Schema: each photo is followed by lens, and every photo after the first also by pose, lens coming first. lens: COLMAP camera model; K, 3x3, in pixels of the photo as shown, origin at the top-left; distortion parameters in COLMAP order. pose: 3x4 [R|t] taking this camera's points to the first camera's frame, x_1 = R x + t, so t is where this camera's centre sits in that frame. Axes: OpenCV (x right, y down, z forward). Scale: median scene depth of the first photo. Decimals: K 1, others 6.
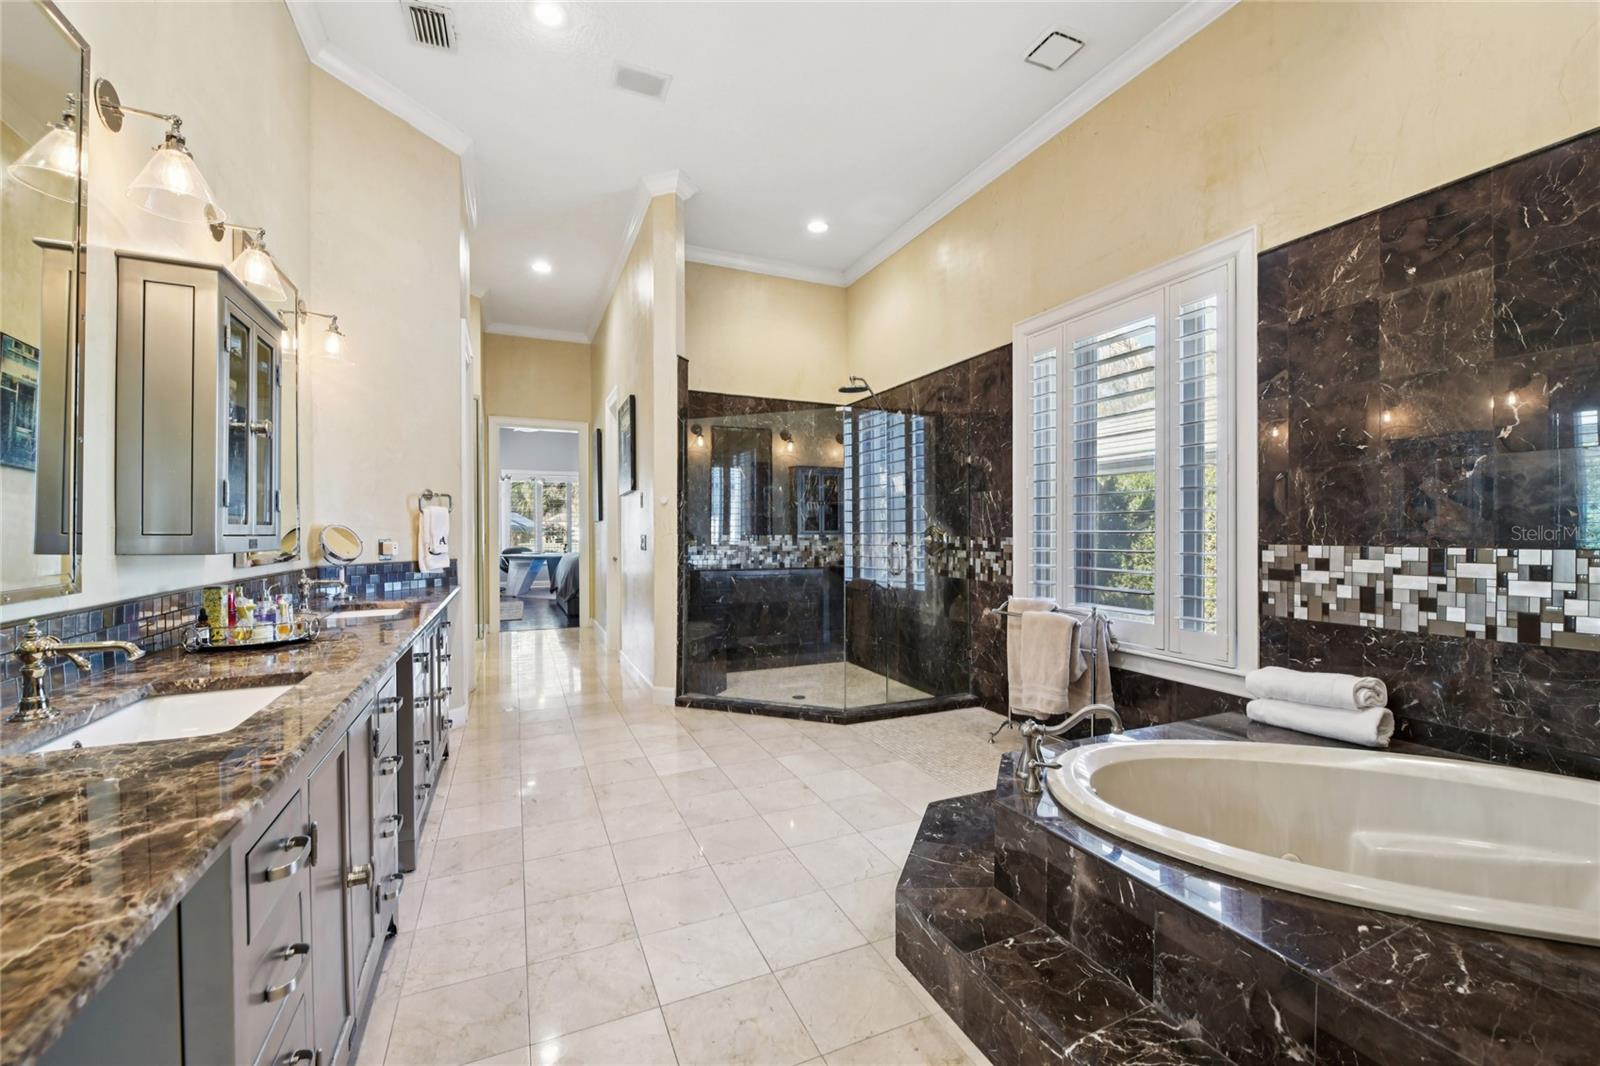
lens RADIAL K [[639.0, 0, 799.7], [0, 639.0, 536.3], [0, 0, 1]] dist [-0.004786, -0.002227]
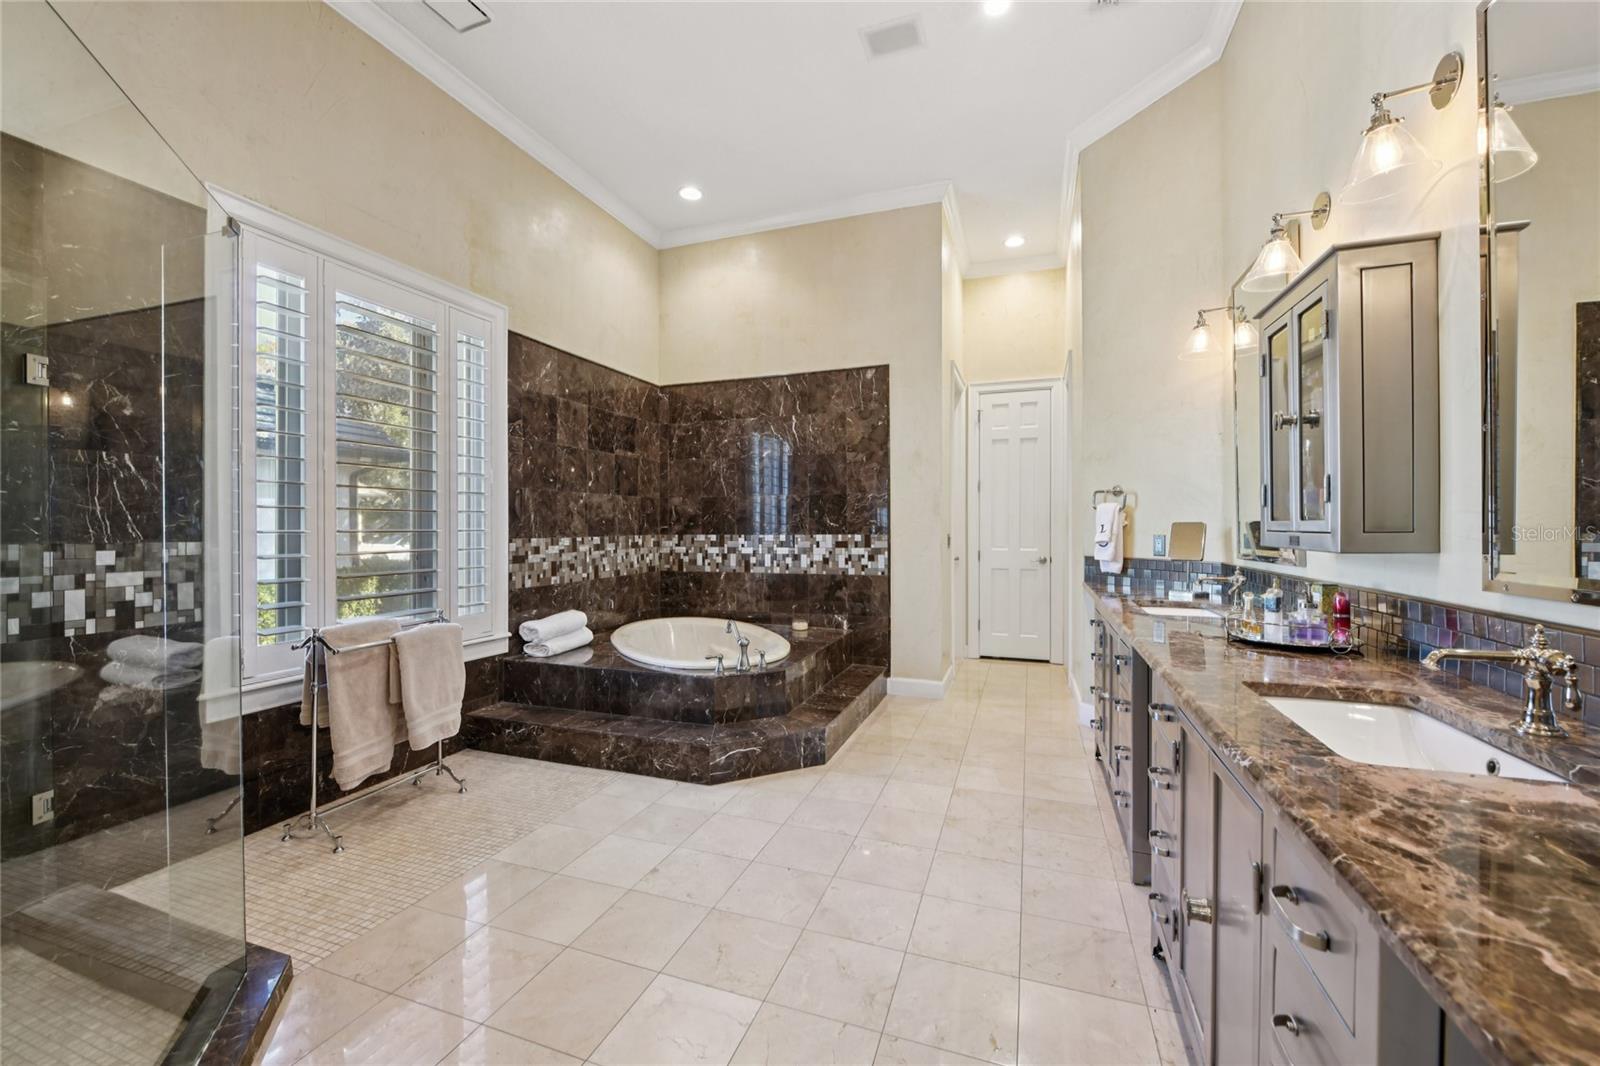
lens RADIAL K [[639.0, 0, 800.5], [0, 639.0, 526.4], [0, 0, 1]] dist [-0.004786, -0.002227]
pose [[-0.721593, 0.003645, 0.692308, -0.780755], [0.009159, 0.999949, 0.004281, -0.016433], [-0.692257, 0.009430, -0.721590, 1.744580]]
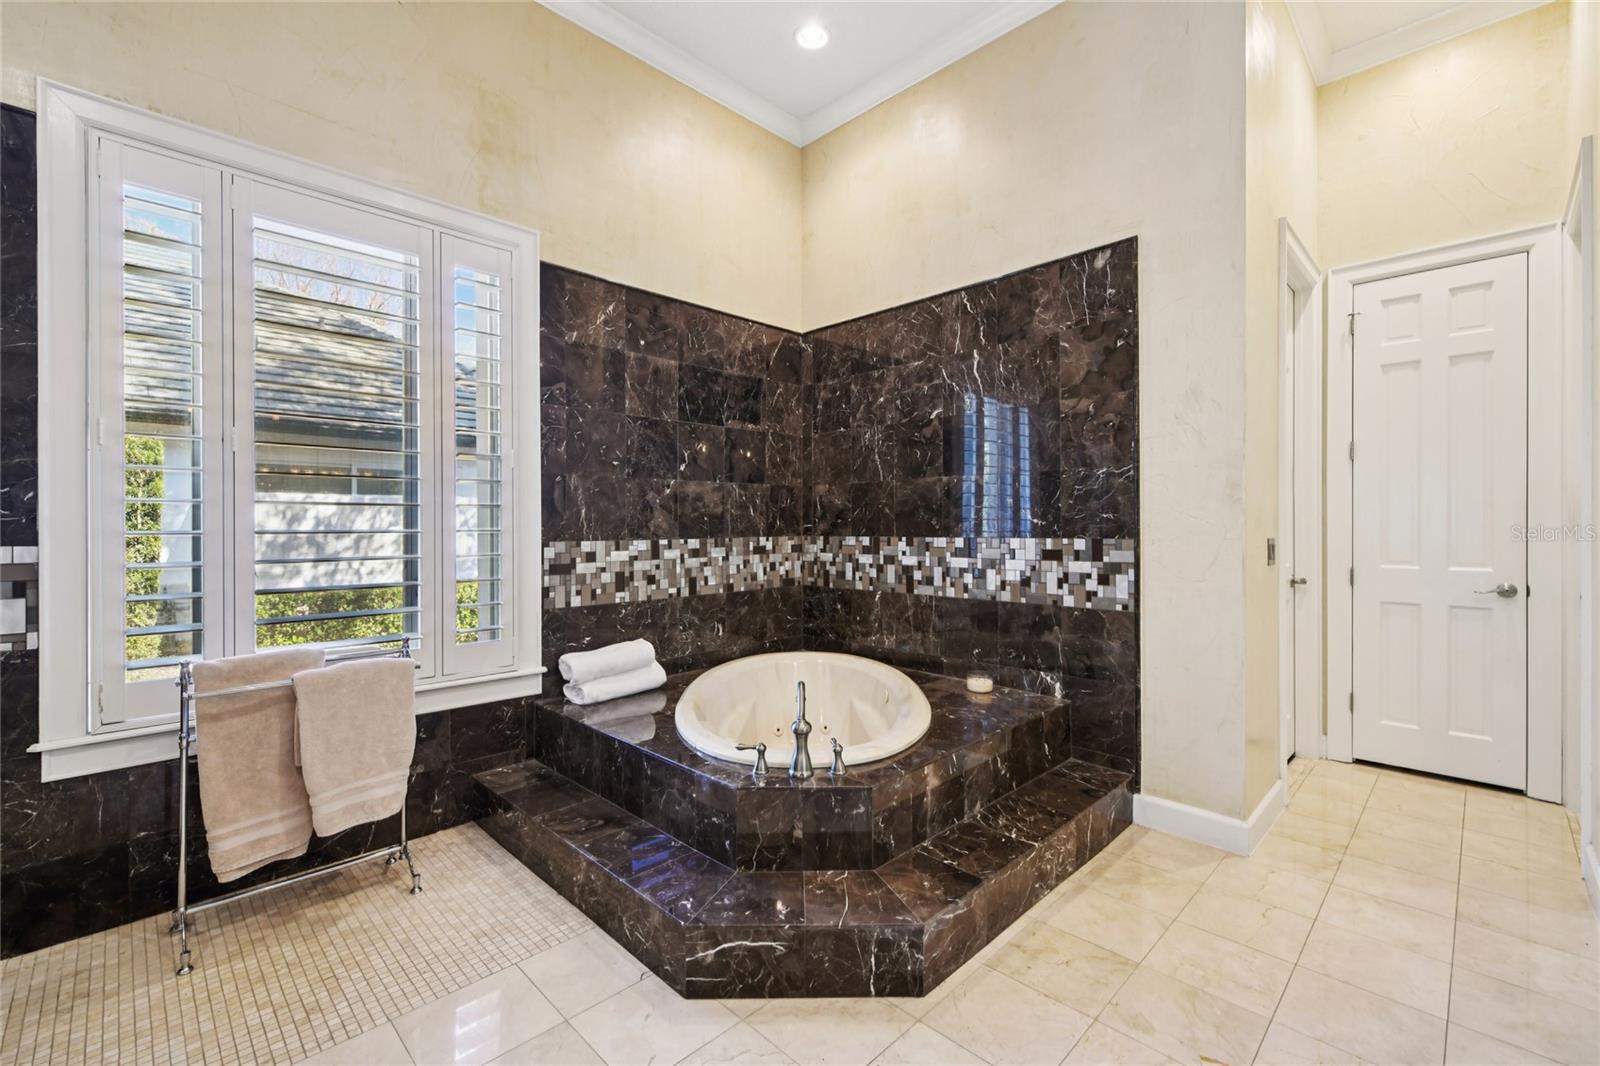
lens RADIAL K [[678.5, 0, 802.5], [0, 678.5, 525.5], [0, 0, 1]] dist [0.002280, -0.000624]
pose [[-0.356474, 0.001872, 0.934303, -0.514864], [0.010979, 0.999937, 0.002185, -0.013211], [-0.934241, 0.011037, -0.356472, 1.113716]]
